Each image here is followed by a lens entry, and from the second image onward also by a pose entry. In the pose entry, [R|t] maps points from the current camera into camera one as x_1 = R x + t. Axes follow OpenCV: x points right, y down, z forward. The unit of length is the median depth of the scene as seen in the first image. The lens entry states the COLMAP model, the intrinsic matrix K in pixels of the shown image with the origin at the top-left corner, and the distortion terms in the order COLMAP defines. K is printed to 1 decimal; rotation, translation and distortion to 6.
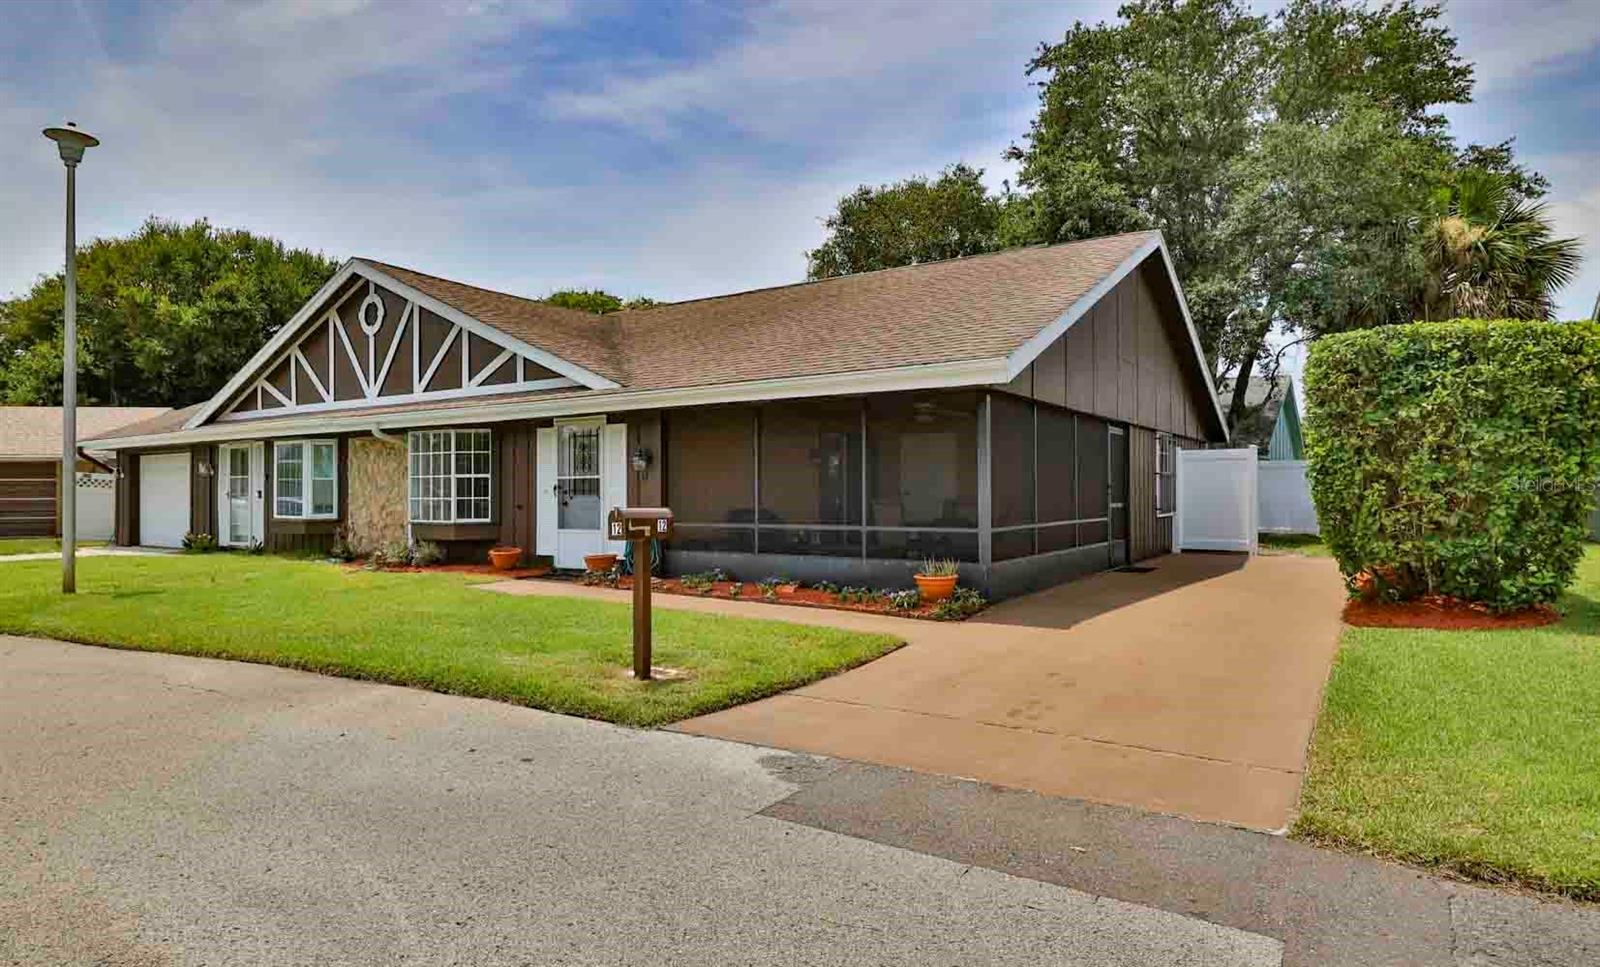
lens RADIAL K [[868.9, 0, 800.0], [0, 868.9, 483.5], [0, 0, 1]] dist [0.001675, 0.000403]
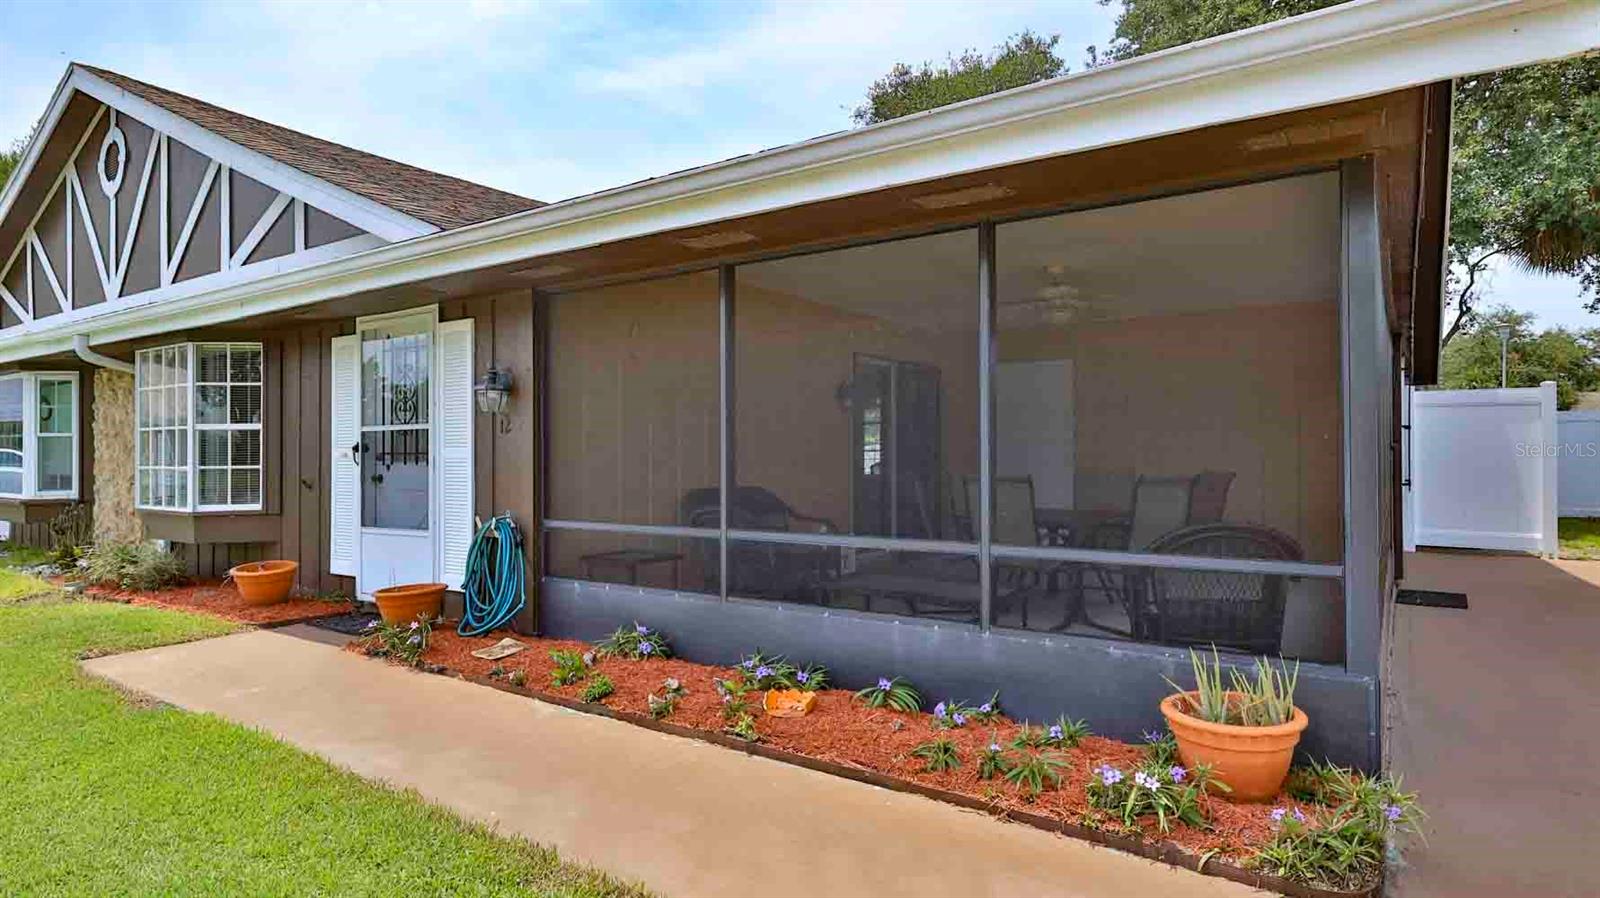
lens RADIAL K [[864.0, 0, 808.3], [0, 864.0, 443.0], [0, 0, 1]] dist [0.001536, 0.000142]
pose [[0.999928, 0.000797, -0.011969, -0.001551], [-0.000854, 0.999989, -0.004707, 0.003842], [0.011965, 0.004717, 0.999917, 0.474677]]
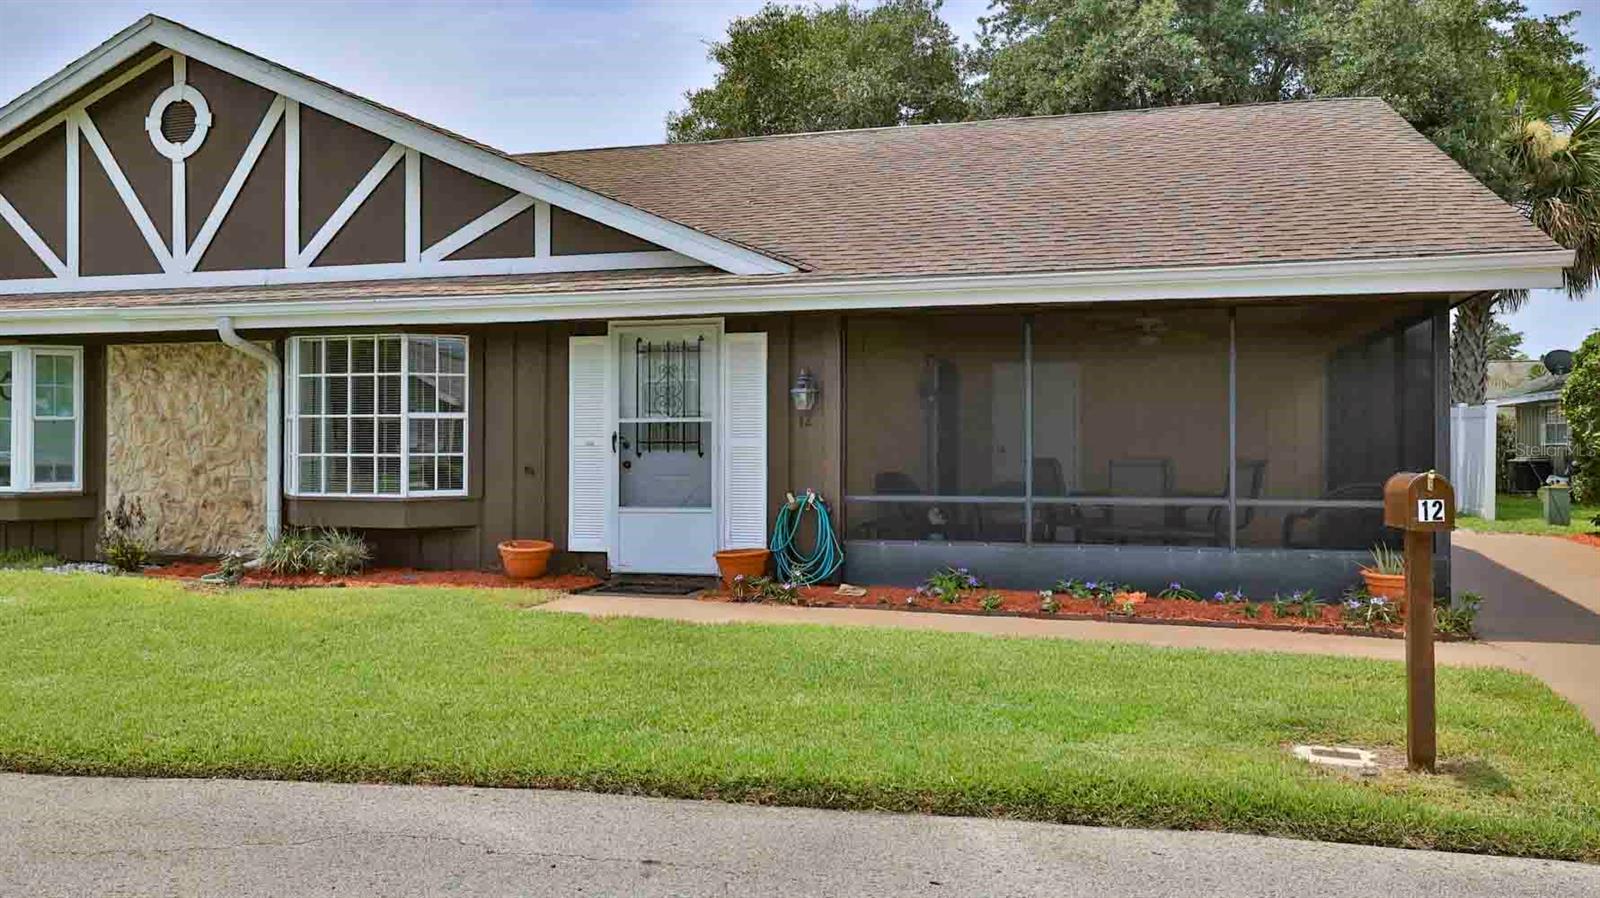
lens RADIAL K [[1171.6, 0, 800.0], [0, 1171.6, 449.0], [0, 0, 1]] dist [0.003454, 0.003397]
pose [[0.954582, 0.002109, 0.297940, -0.395018], [-0.006778, 0.999870, 0.014640, 0.000045], [-0.297871, -0.015994, 0.954472, 0.194315]]
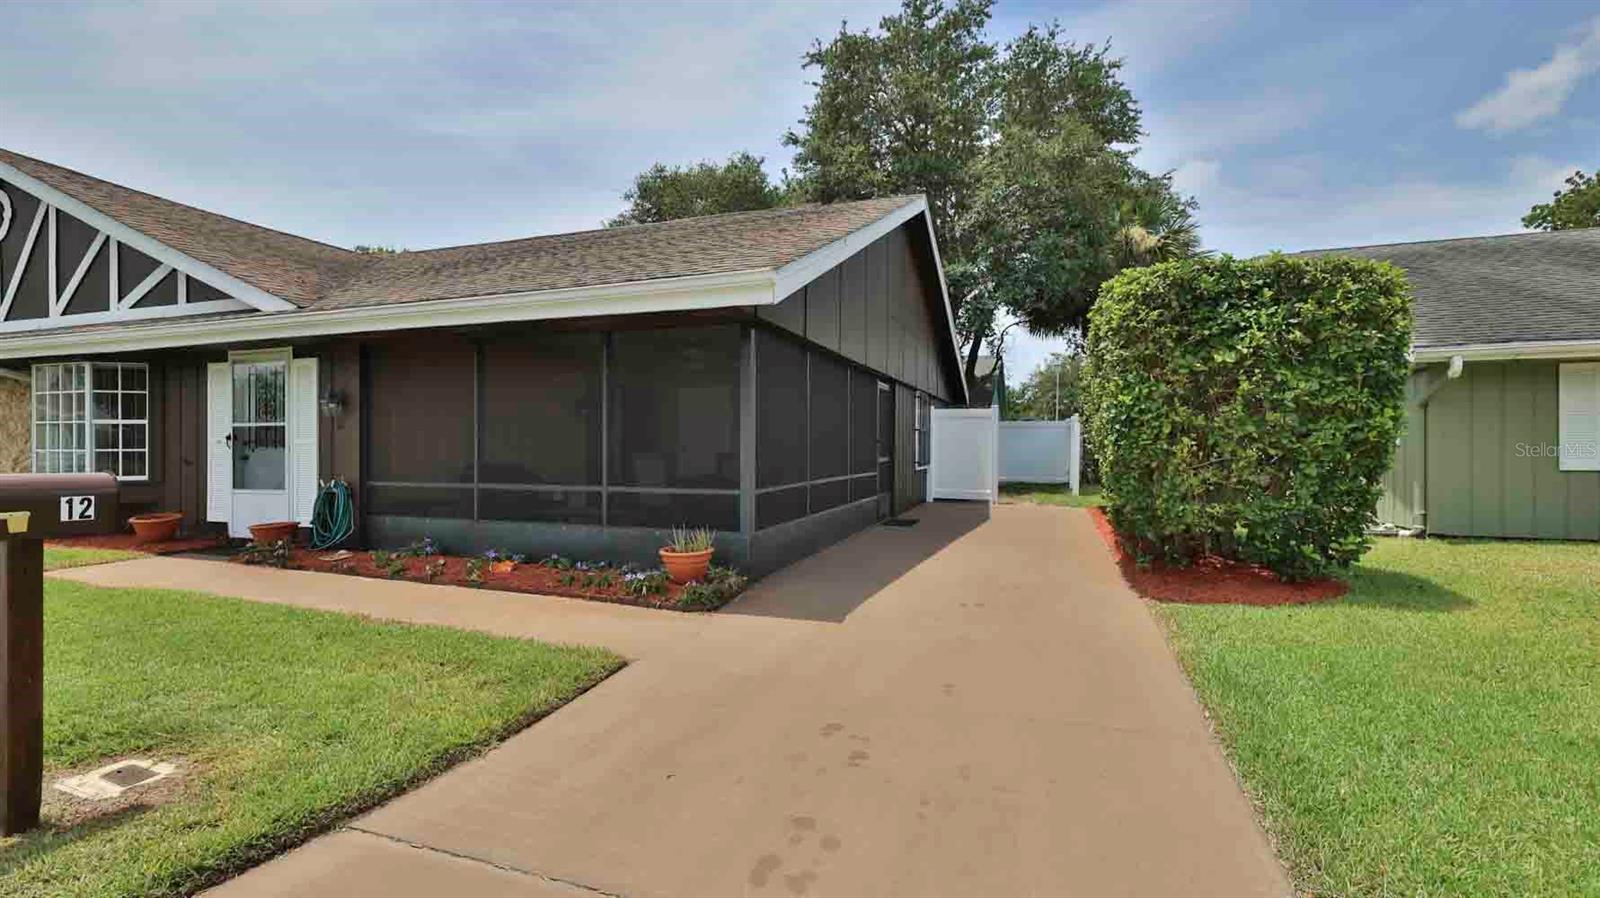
lens RADIAL K [[685.8, 0, 793.8], [0, 685.8, 445.2], [0, 0, 1]] dist [-0.002007, 0.000043]
pose [[0.970344, 0.005593, 0.241662, 0.070448], [-0.007646, 0.999942, 0.007559, 0.003142], [-0.241605, -0.009182, 0.970331, 0.258997]]
